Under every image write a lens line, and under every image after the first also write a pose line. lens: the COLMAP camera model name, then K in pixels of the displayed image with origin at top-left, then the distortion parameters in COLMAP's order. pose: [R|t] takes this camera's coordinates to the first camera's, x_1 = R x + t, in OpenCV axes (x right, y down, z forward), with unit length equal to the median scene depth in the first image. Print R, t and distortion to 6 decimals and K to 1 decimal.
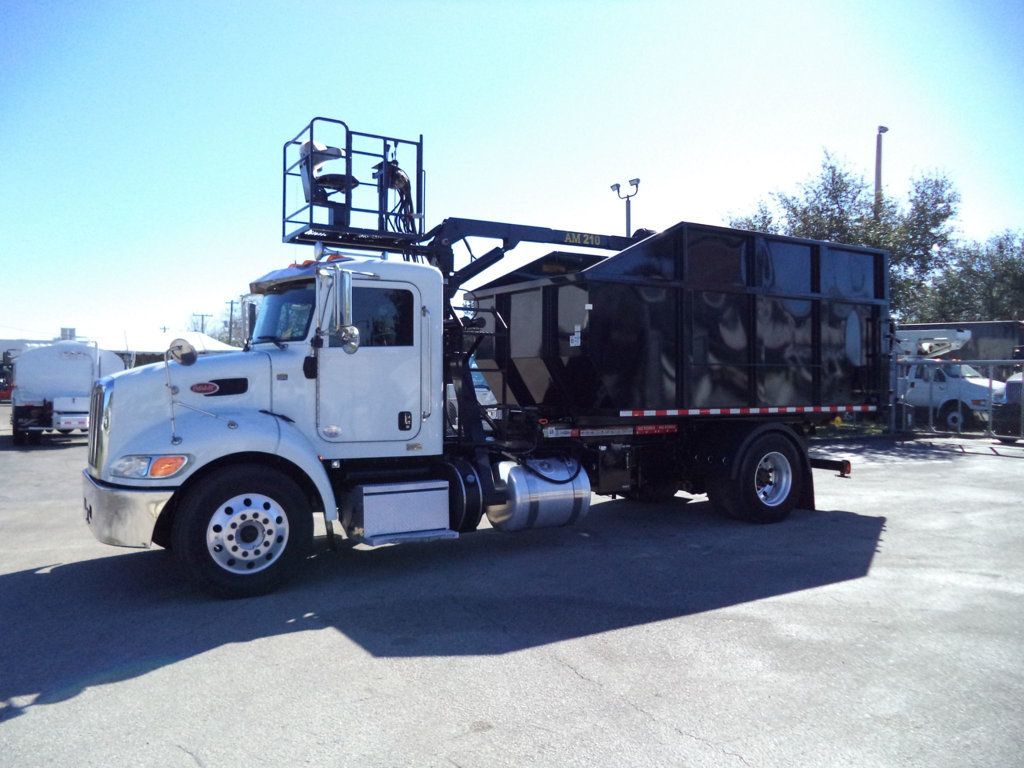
lens RADIAL K [[824.7, 0, 512.0], [0, 824.7, 384.0], [0, 0, 1]] dist [-0.012324, -0.007946]
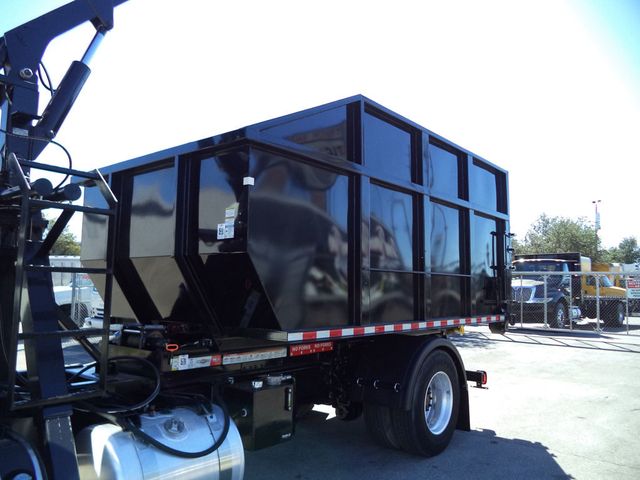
lens RADIAL K [[533.9, 0, 321.6], [0, 533.9, 217.4], [0, 0, 1]] dist [-0.037508, -0.004883]
pose [[0.943954, 0.057142, 0.325094, 0.005920], [-0.018459, 0.992499, -0.120852, -0.011889], [-0.329561, 0.108078, 0.937928, 0.570833]]
